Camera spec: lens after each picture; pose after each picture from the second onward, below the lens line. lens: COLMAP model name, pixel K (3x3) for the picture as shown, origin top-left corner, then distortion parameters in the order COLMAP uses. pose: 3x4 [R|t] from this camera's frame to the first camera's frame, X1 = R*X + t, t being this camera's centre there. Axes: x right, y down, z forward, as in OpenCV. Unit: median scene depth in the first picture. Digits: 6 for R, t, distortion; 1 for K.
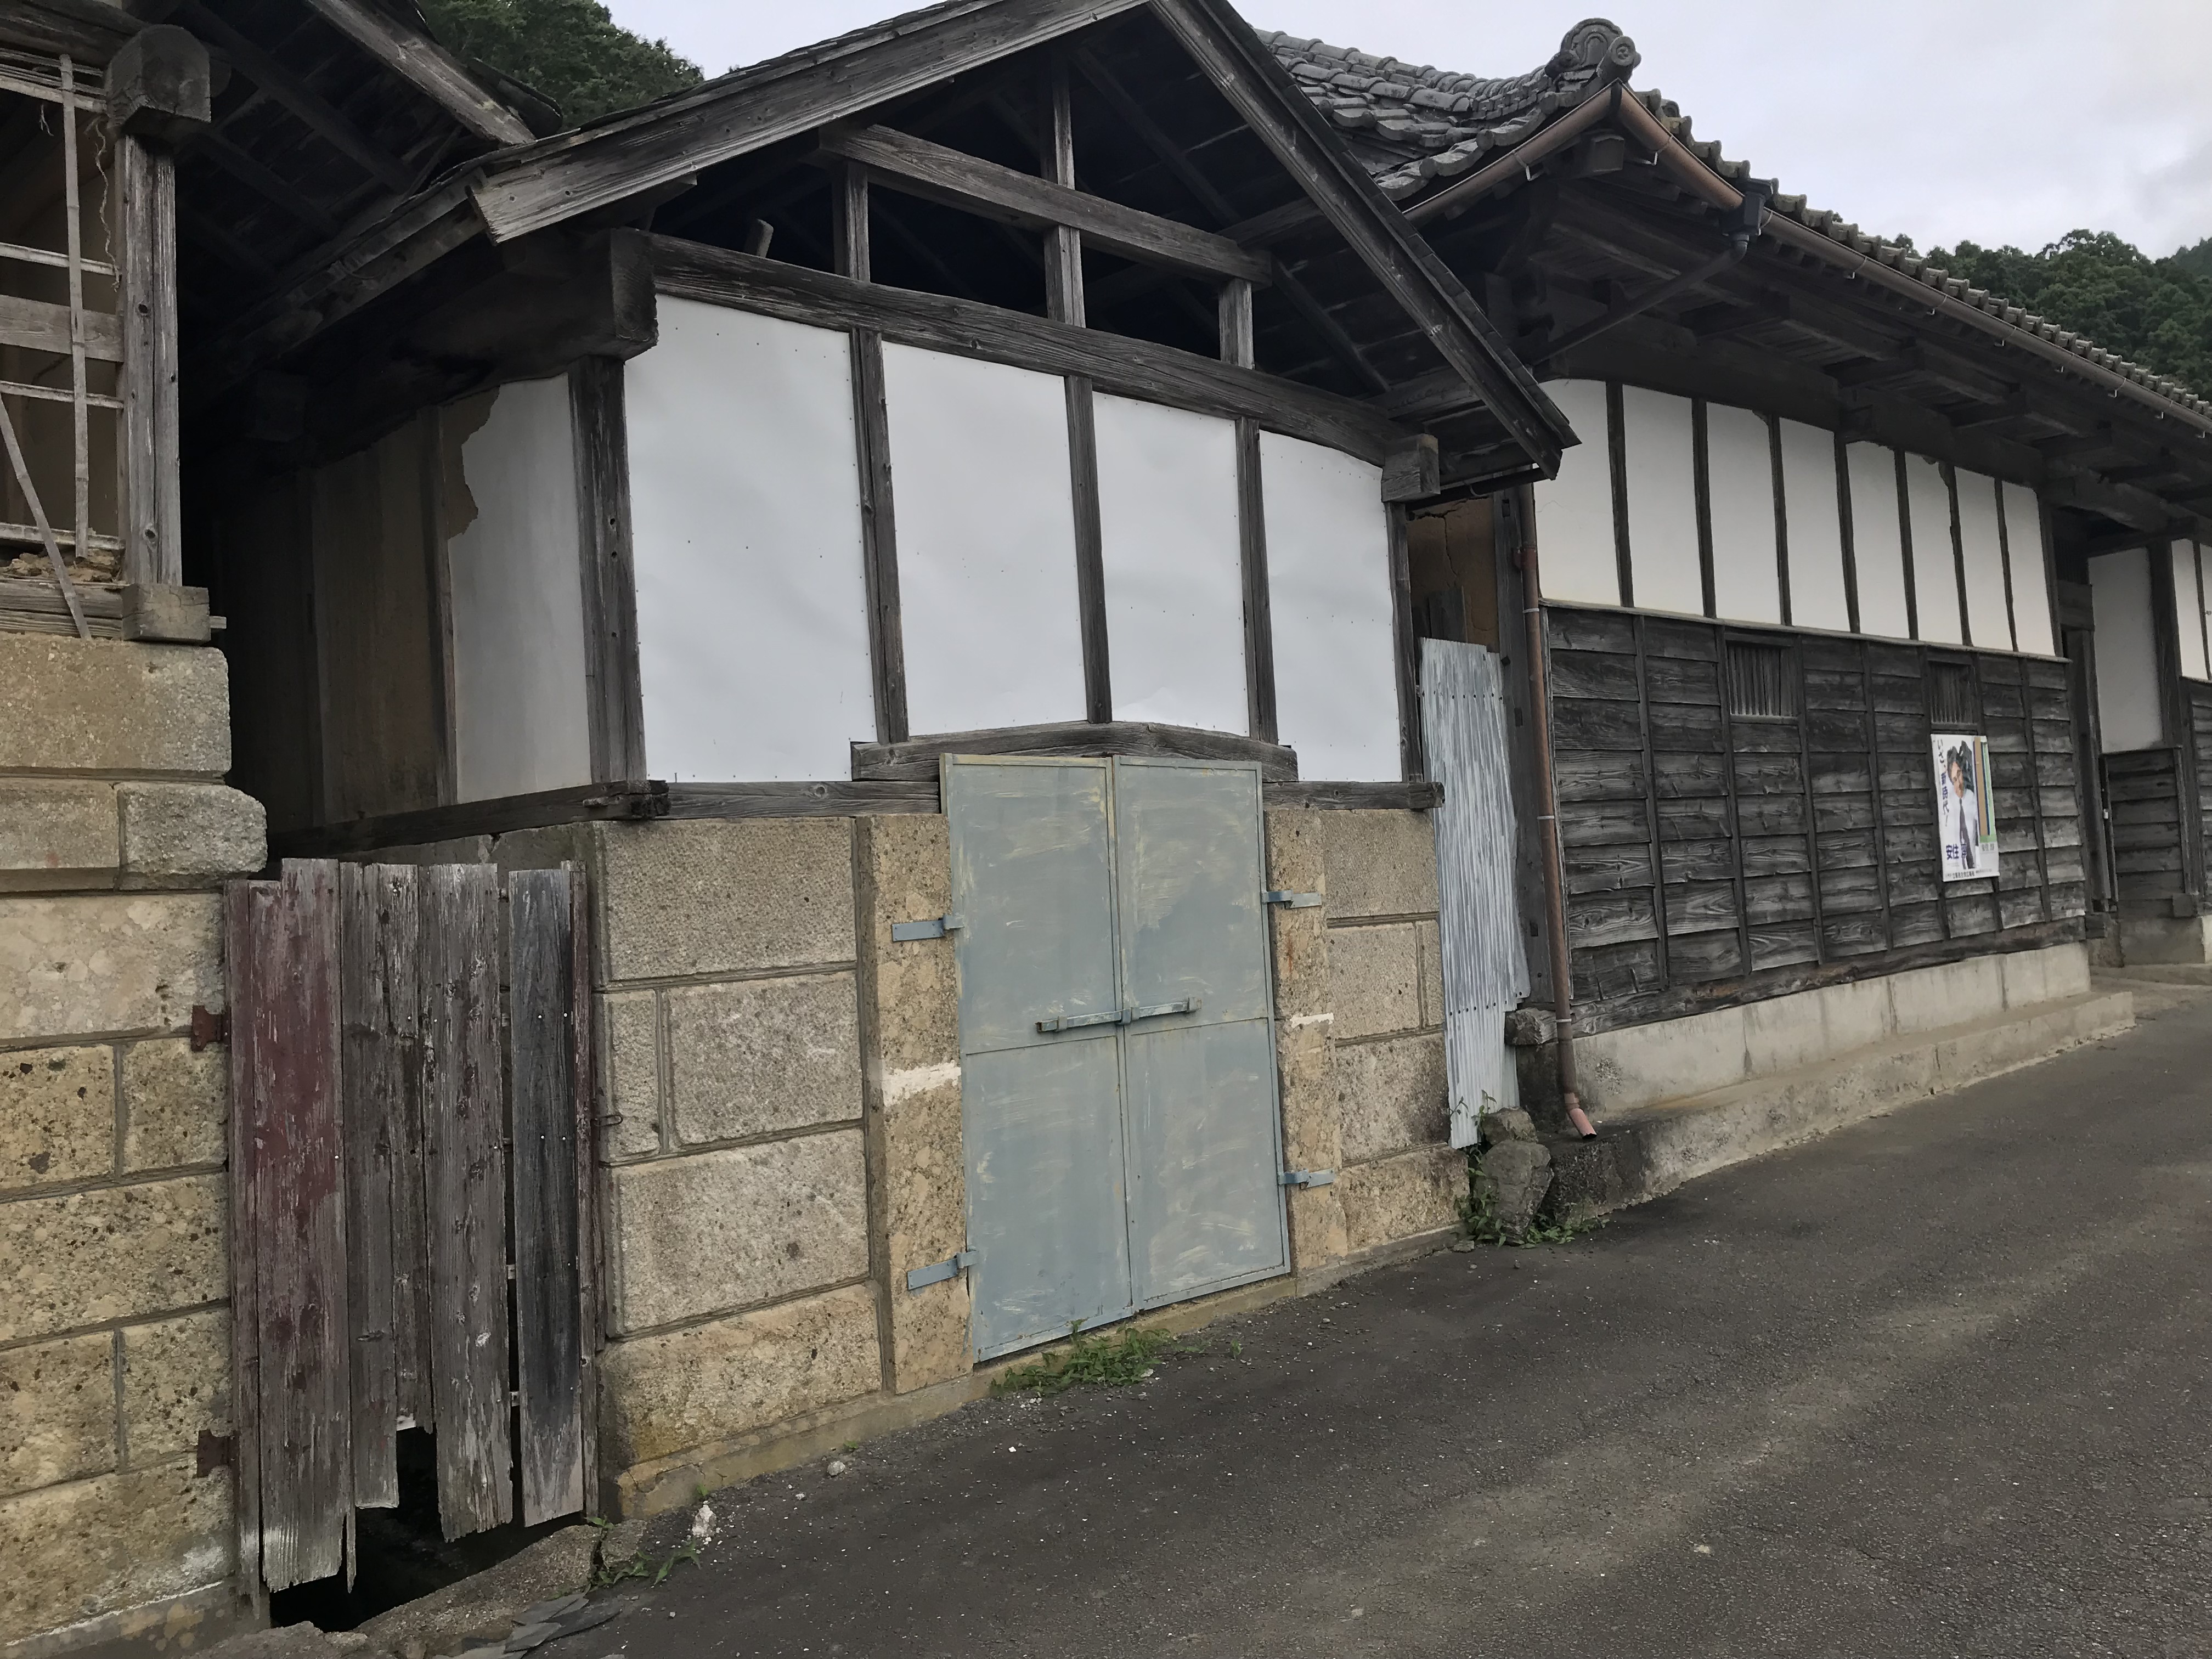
lens RADIAL K [[1822.6, 0, 1101.2], [0, 1822.6, 824.8], [0, 0, 1]] dist [0.037494, -0.030142]
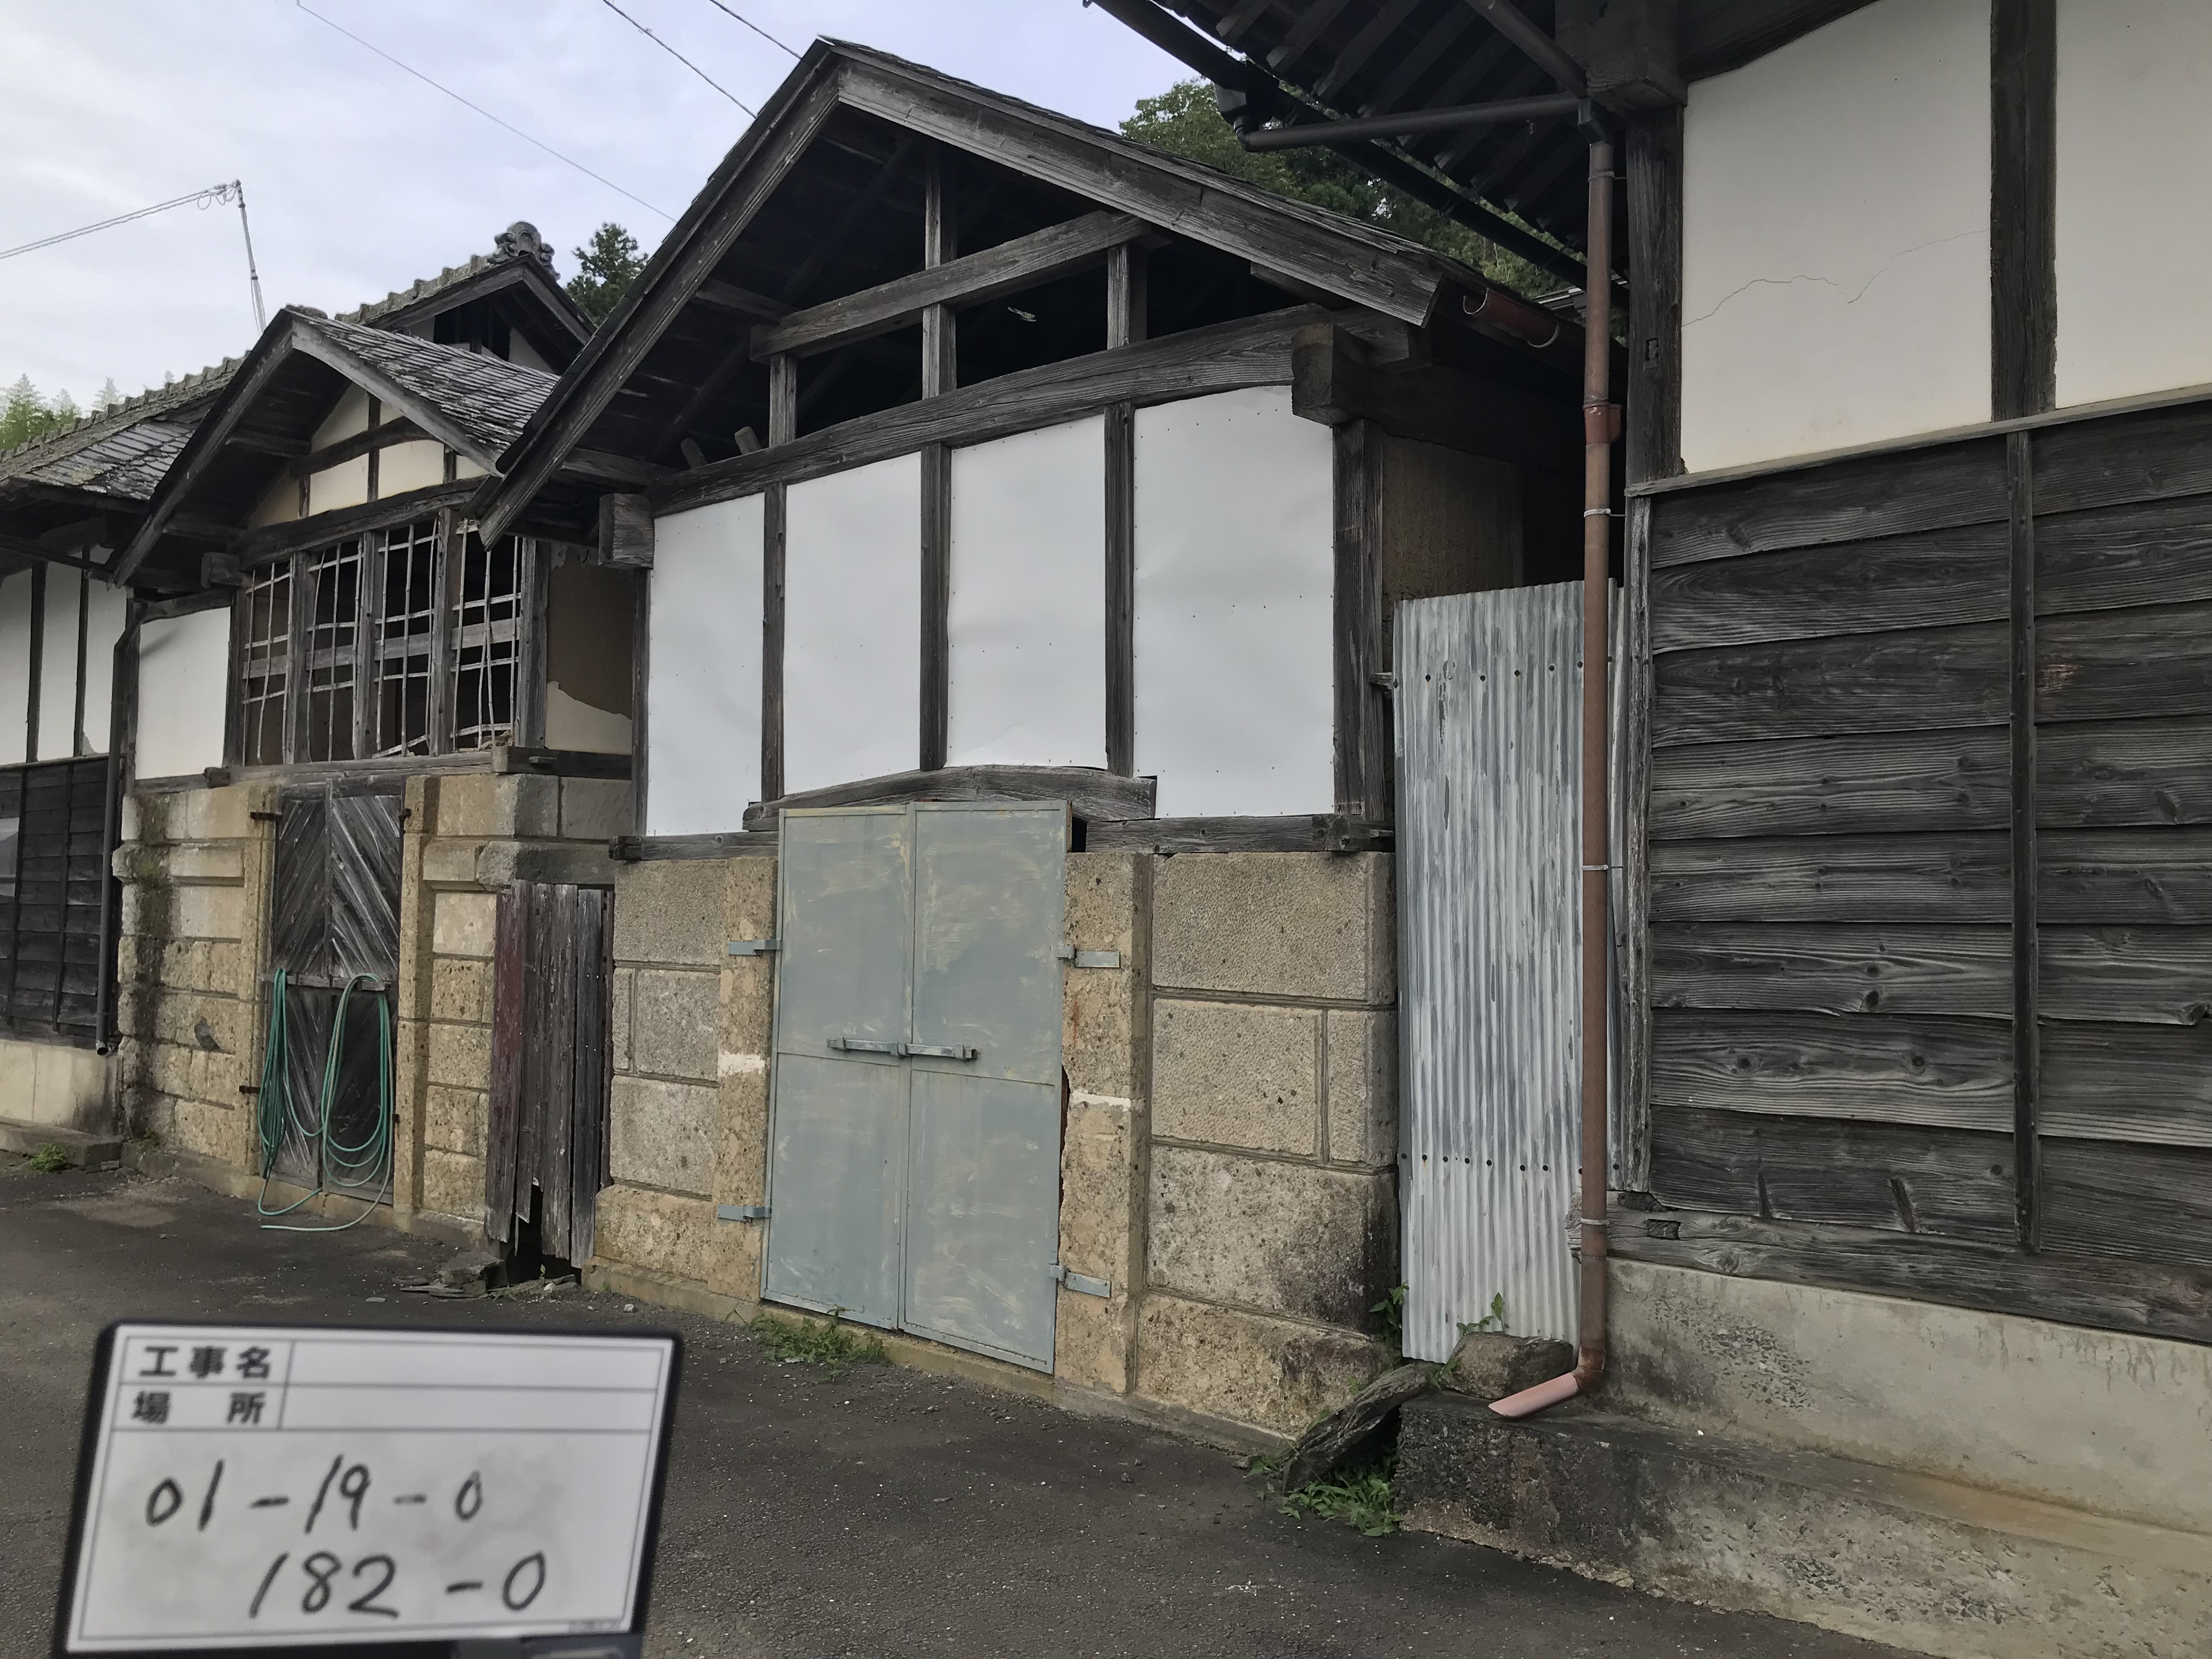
lens RADIAL K [[1822.6, 0, 1105.2], [0, 1822.6, 825.2], [0, 0, 1]] dist [0.037494, -0.030142]
pose [[0.039251, 0.009052, -0.999188, 1.238519], [0.016268, 0.999821, 0.009696, -0.038823], [0.999097, -0.016635, 0.039096, 1.241411]]
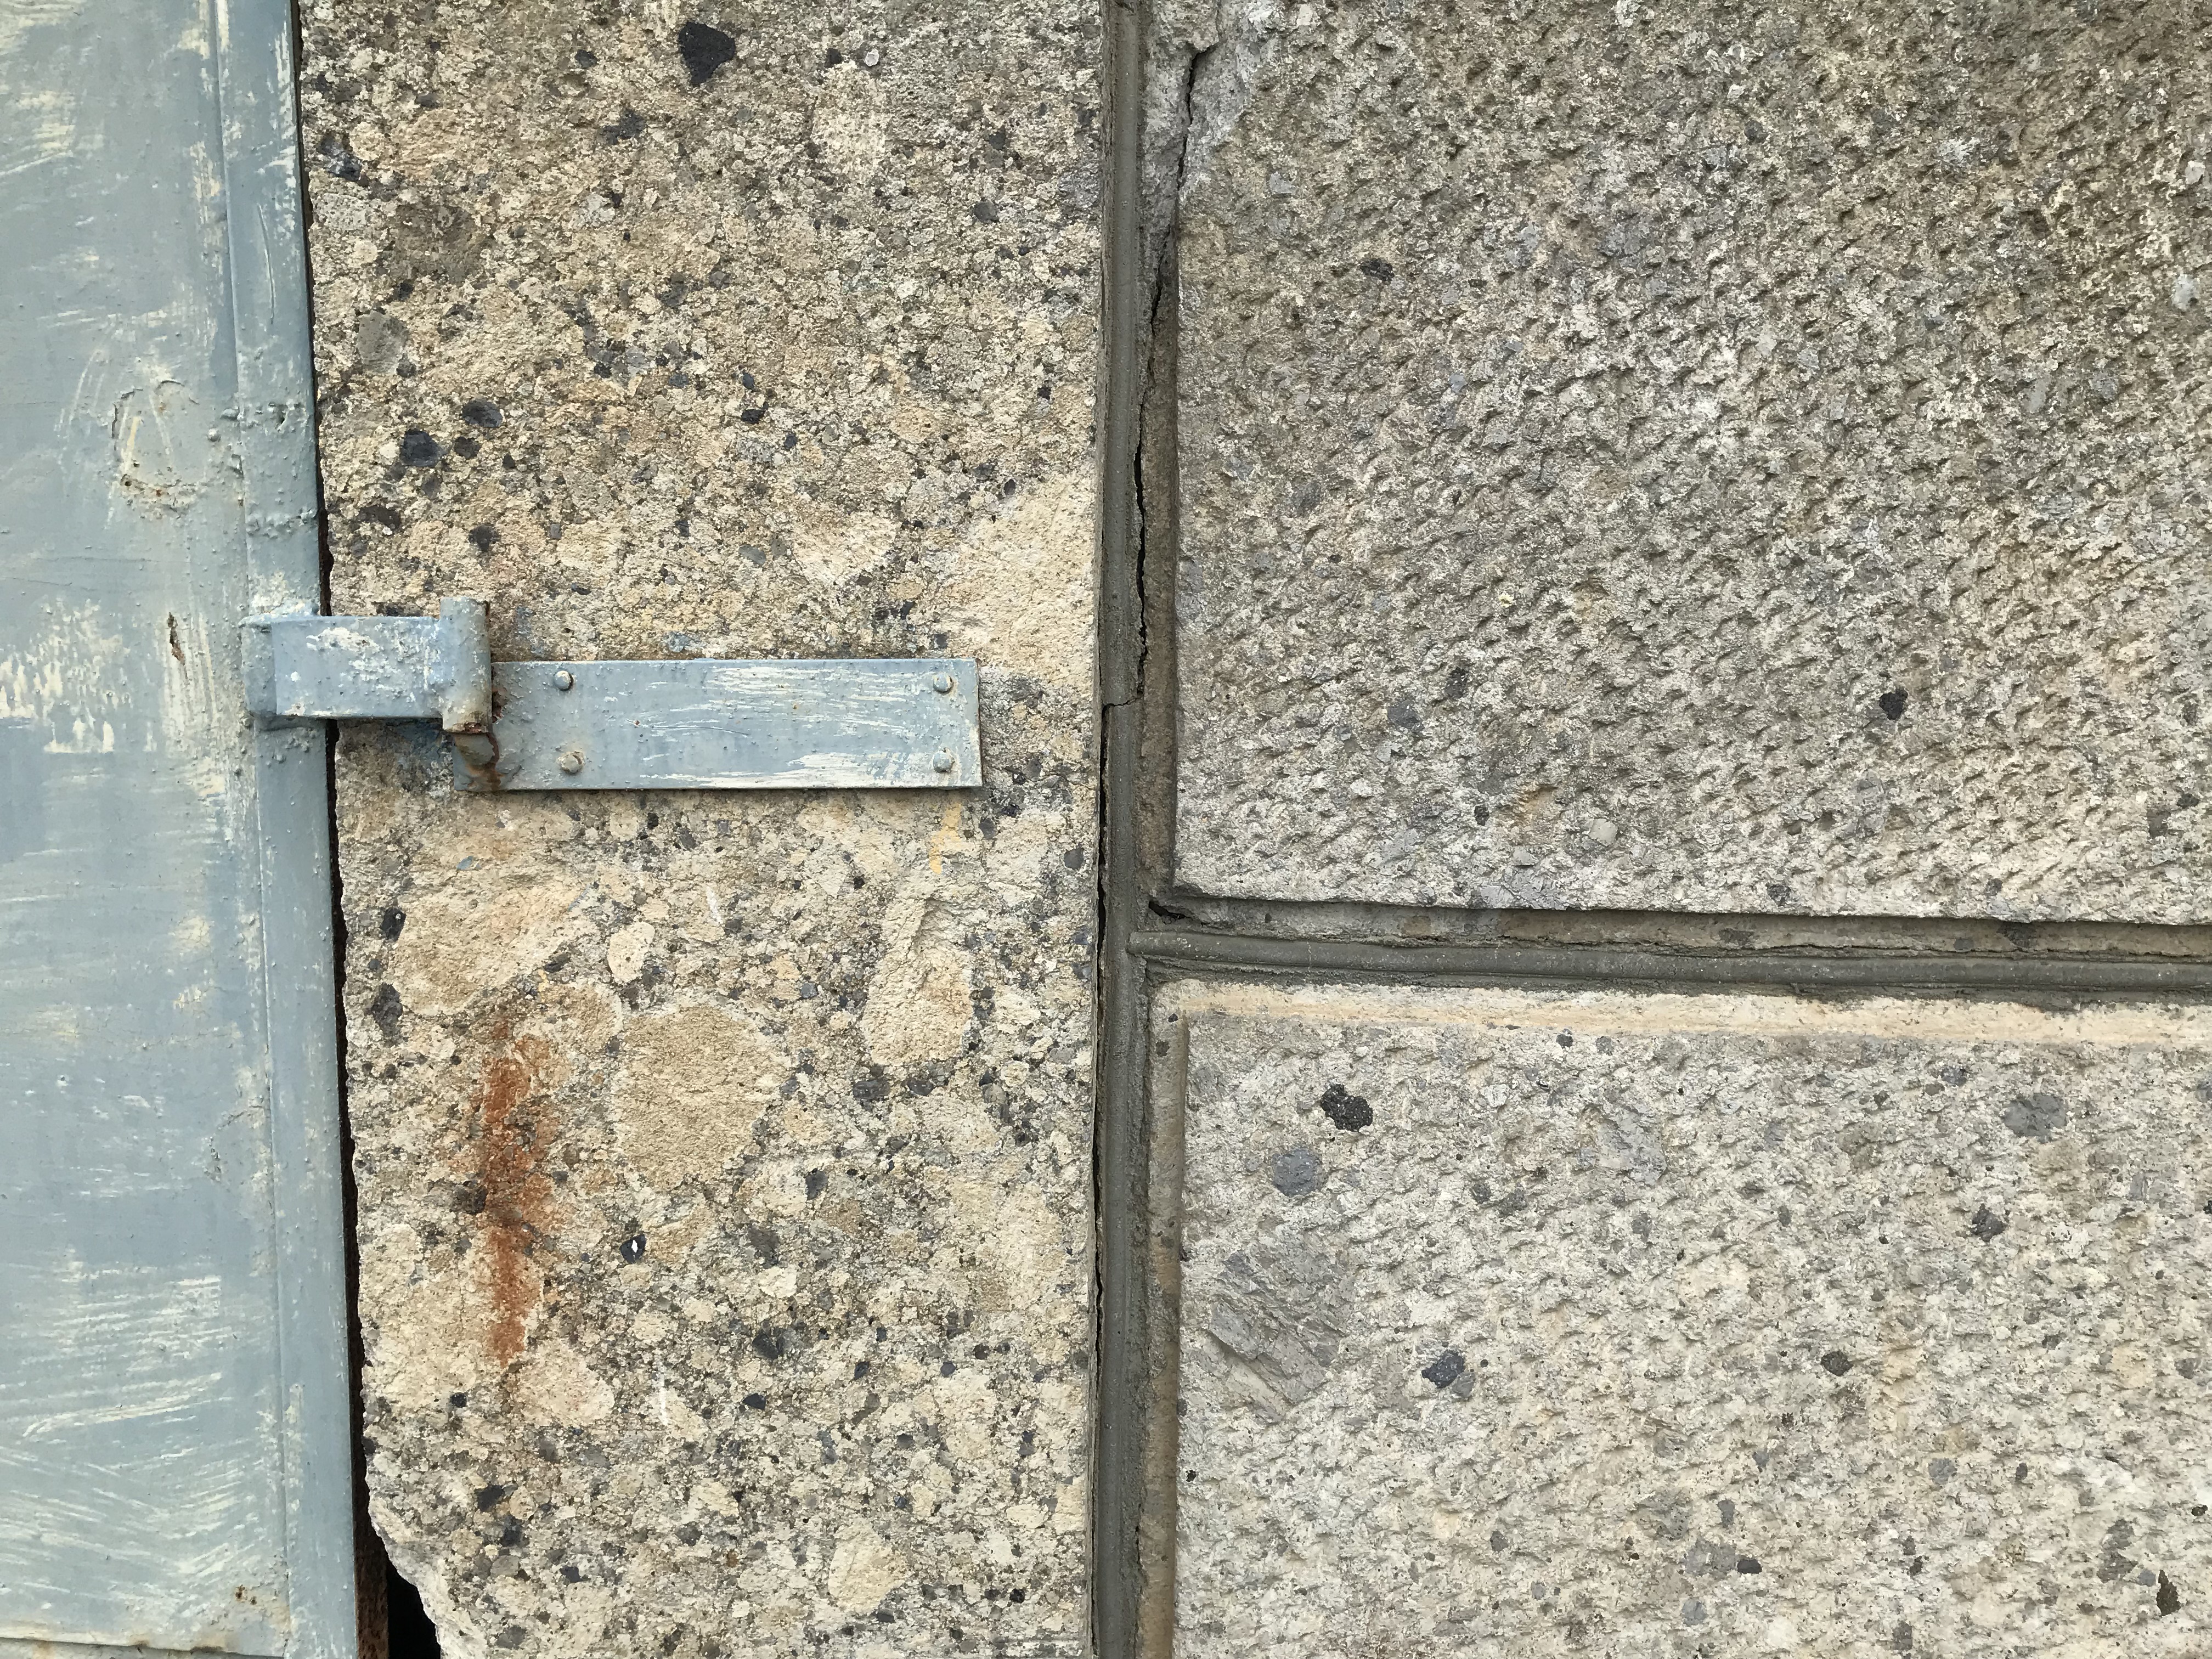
lens RADIAL K [[1822.6, 0, 1104.9], [0, 1822.6, 825.0], [0, 0, 1]] dist [0.037494, -0.030142]
pose [[0.669959, 0.158484, -0.725285, 0.258334], [-0.019951, 0.980439, 0.195809, 0.033126], [0.742130, -0.116714, 0.660016, 1.209438]]
